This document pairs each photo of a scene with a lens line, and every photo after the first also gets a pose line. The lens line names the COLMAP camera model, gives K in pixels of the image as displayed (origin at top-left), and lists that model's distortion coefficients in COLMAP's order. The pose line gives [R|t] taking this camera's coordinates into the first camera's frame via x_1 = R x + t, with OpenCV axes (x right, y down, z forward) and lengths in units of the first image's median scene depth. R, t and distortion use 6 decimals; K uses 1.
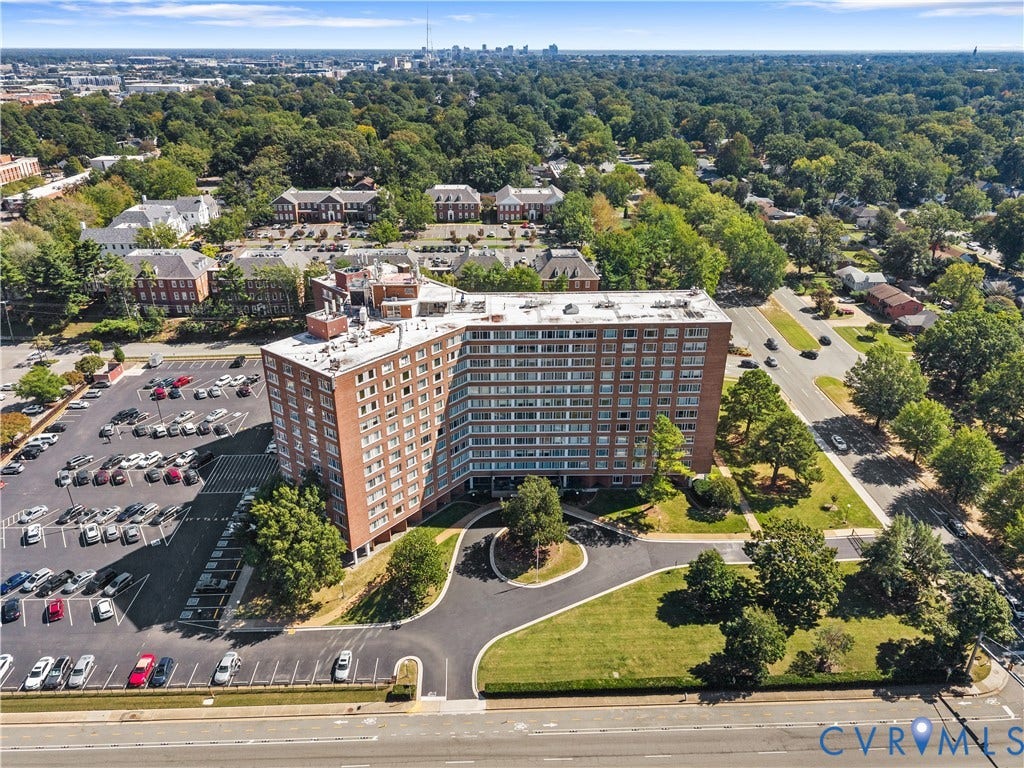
lens RADIAL K [[719.2, 0, 510.6], [0, 719.2, 377.7], [0, 0, 1]] dist [0.072245, -0.090938]
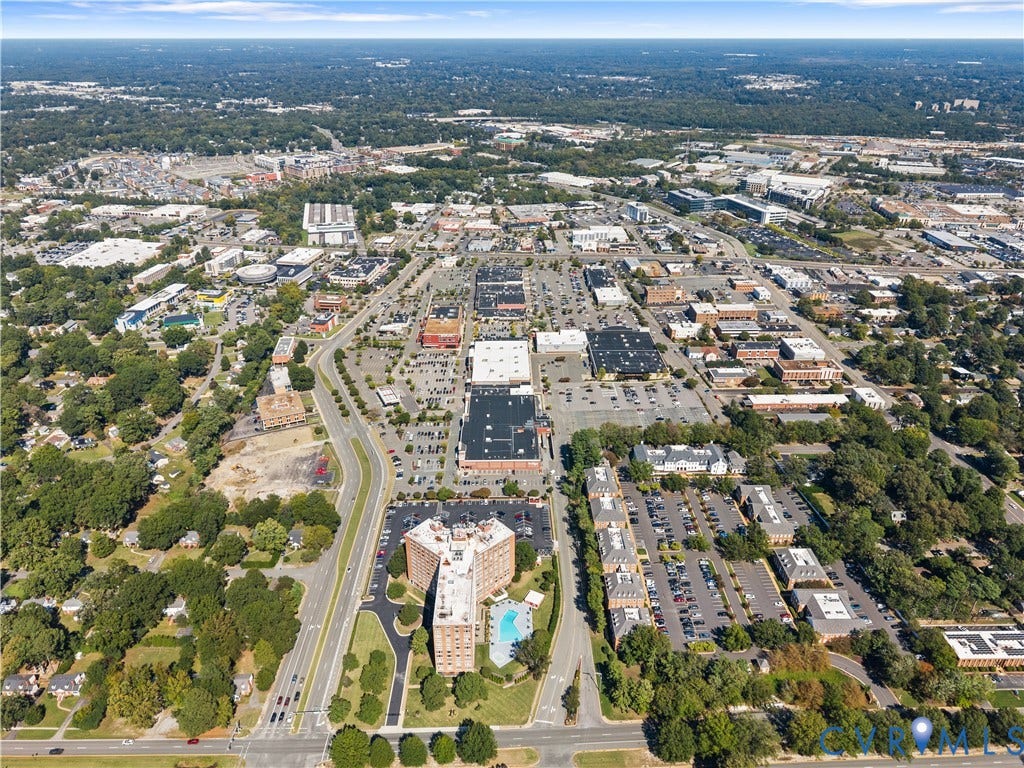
lens RADIAL K [[679.6, 0, 514.0], [0, 679.6, 381.5], [0, 0, 1]] dist [0.064201, -0.083911]
pose [[-0.016071, 0.451785, -0.891982, 2.119991], [-0.424482, 0.804632, 0.415191, -1.946136], [0.905294, 0.385302, 0.178843, 0.456736]]
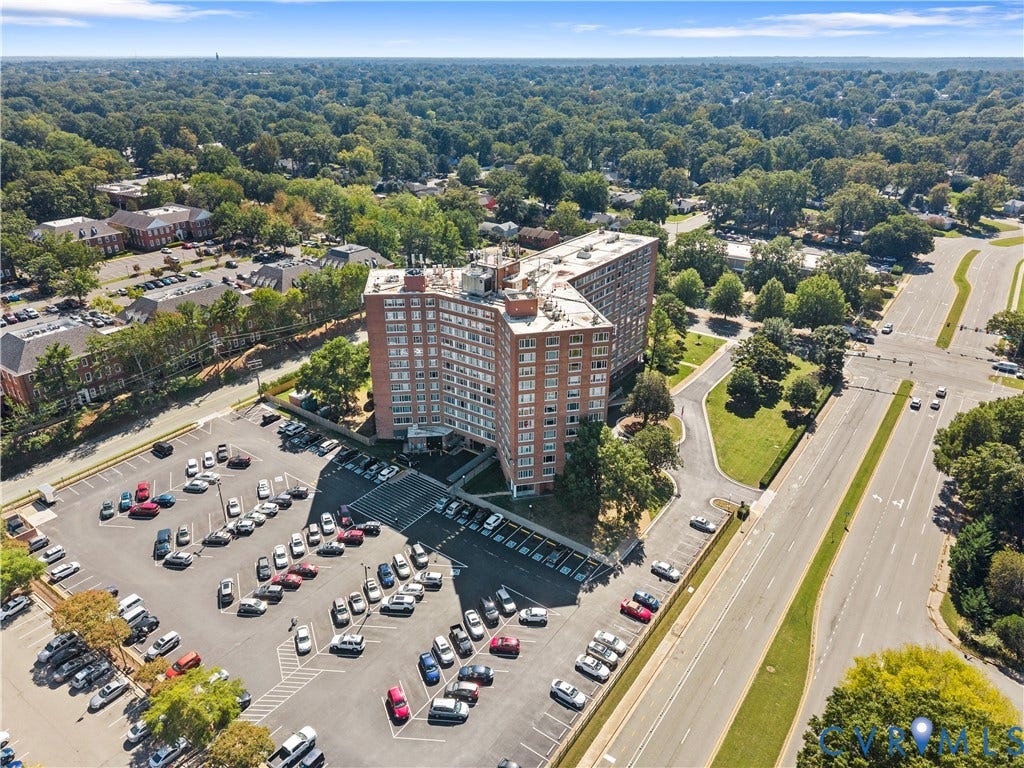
lens RADIAL K [[701.1, 0, 510.9], [0, 701.1, 382.1], [0, 0, 1]] dist [0.069960, -0.090011]
pose [[0.606275, -0.334982, 0.721261, -1.011471], [0.330594, 0.931038, 0.154520, -0.124464], [-0.723283, 0.144763, 0.675208, 0.275473]]
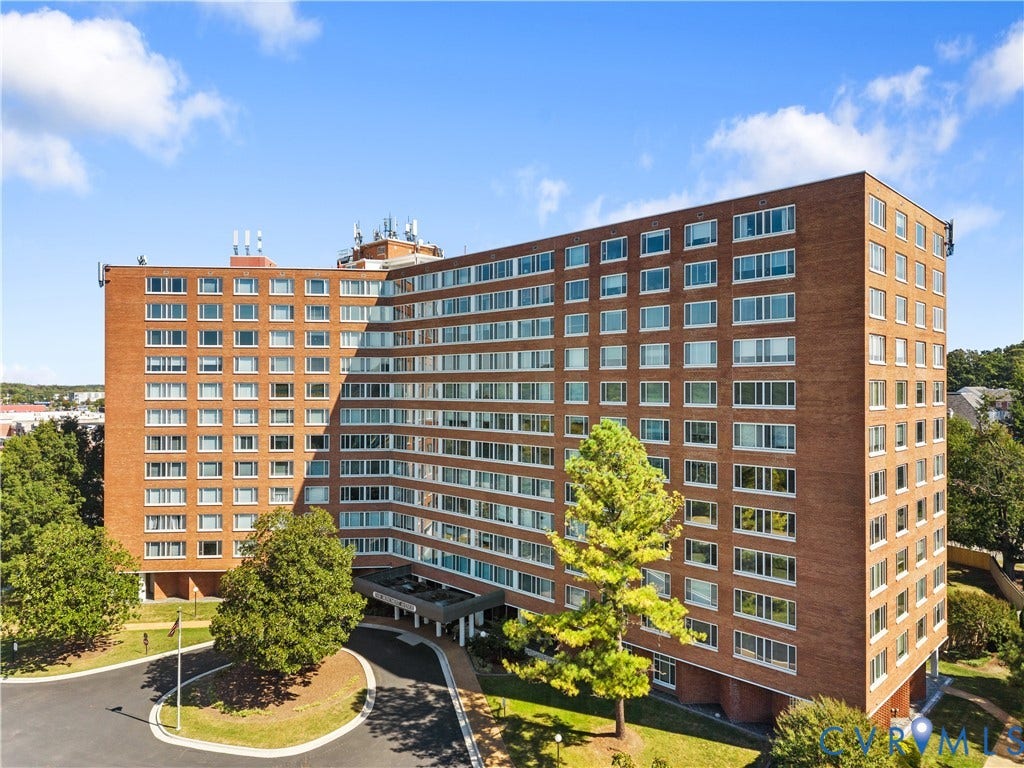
lens RADIAL K [[701.1, 0, 510.9], [0, 701.1, 382.1], [0, 0, 1]] dist [0.069960, -0.090011]
pose [[0.680189, -0.008701, -0.732985, 0.426323], [-0.302143, 0.907711, -0.291155, 0.149140], [0.667872, 0.419507, 0.614786, 0.726425]]
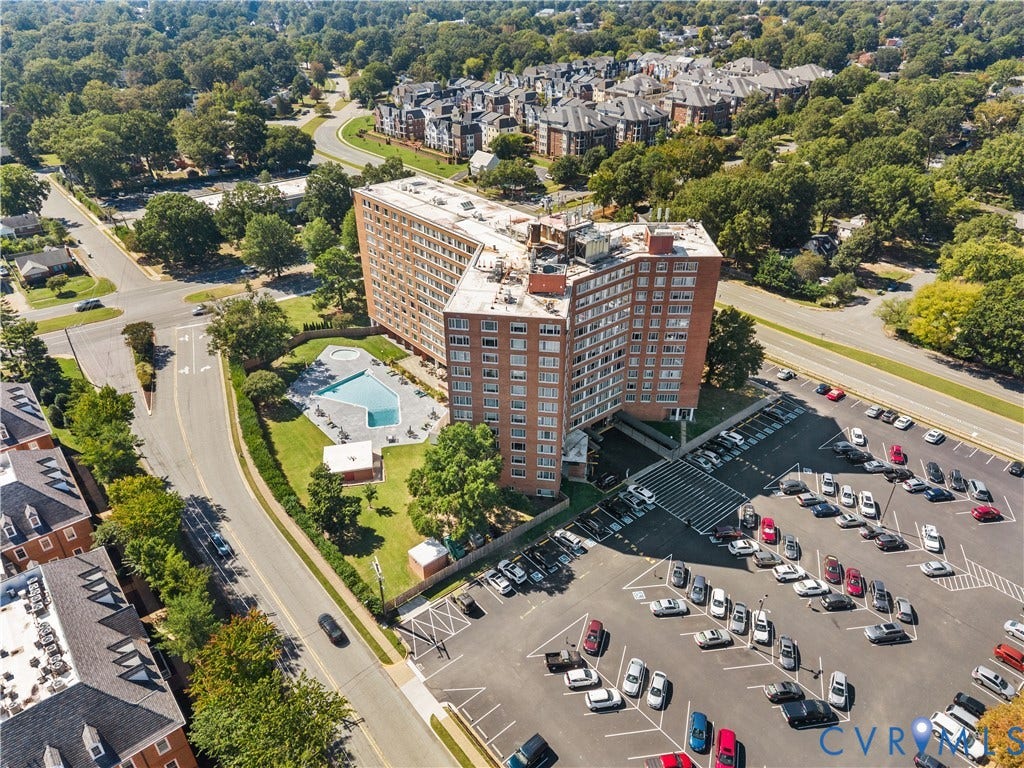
lens RADIAL K [[679.6, 0, 514.0], [0, 679.6, 381.5], [0, 0, 1]] dist [0.064201, -0.083911]
pose [[-0.623833, -0.403428, 0.669387, -0.811031], [0.326691, 0.643464, 0.692263, -0.650847], [-0.710004, 0.650538, -0.269618, 1.447273]]
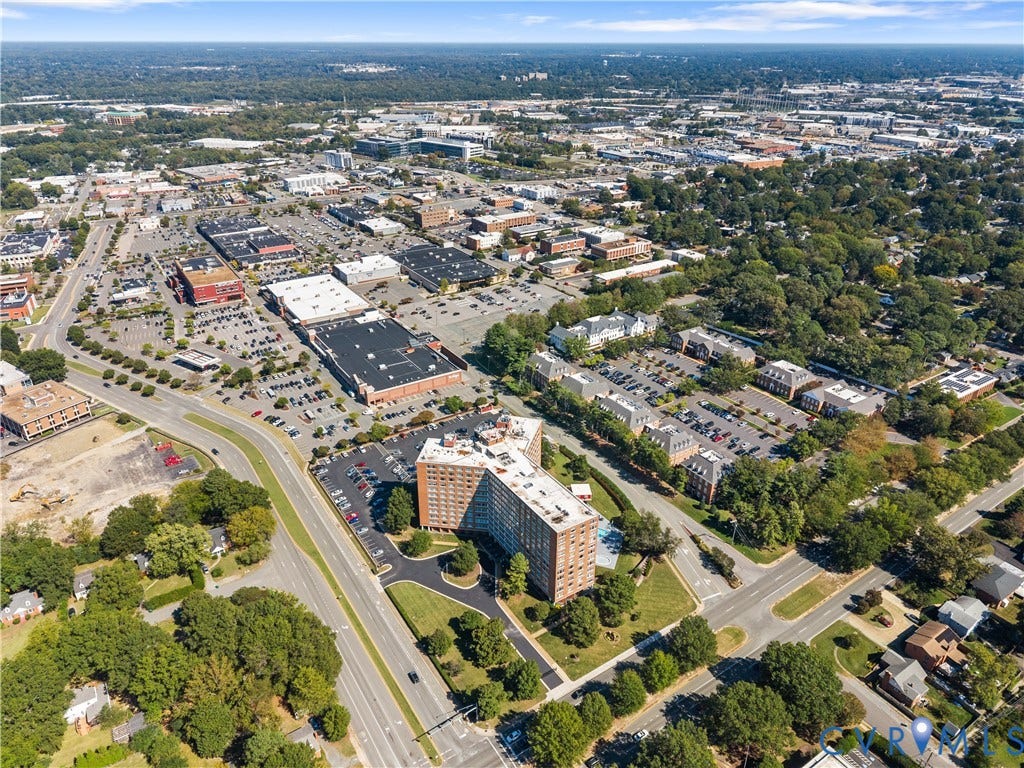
lens RADIAL K [[679.6, 0, 514.0], [0, 679.6, 381.5], [0, 0, 1]] dist [0.064201, -0.083911]
pose [[0.518173, 0.384013, -0.764219, 1.450956], [-0.362487, 0.907920, 0.210439, -0.767620], [0.774661, 0.167975, 0.609660, -0.259545]]
